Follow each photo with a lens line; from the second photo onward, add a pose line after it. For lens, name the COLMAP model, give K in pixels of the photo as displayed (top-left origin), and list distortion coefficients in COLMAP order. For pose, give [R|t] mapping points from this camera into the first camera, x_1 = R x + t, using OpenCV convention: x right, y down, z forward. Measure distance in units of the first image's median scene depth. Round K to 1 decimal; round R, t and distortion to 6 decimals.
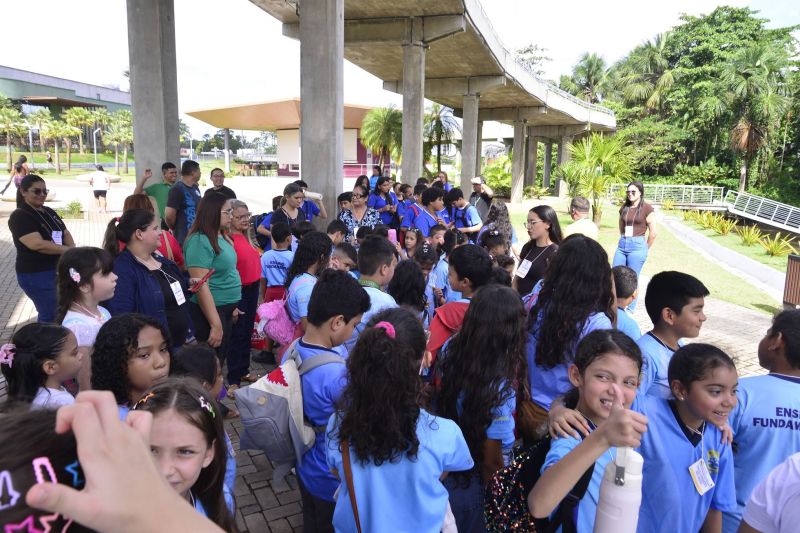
lens RADIAL K [[563.8, 0, 400.6], [0, 563.8, 266.0], [0, 0, 1]] dist [-0.033896, -0.004312]
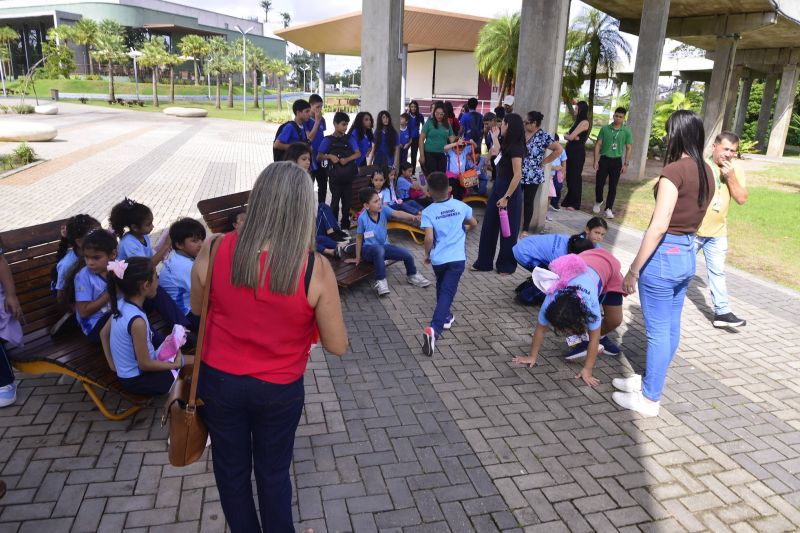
lens RADIAL K [[563.8, 0, 397.6], [0, 563.8, 265.2], [0, 0, 1]] dist [-0.033896, -0.004312]
pose [[0.968709, 0.083850, -0.233607, 0.010495], [-0.059732, 0.992302, 0.108480, -0.028857], [0.240905, -0.091132, 0.966261, 0.176514]]
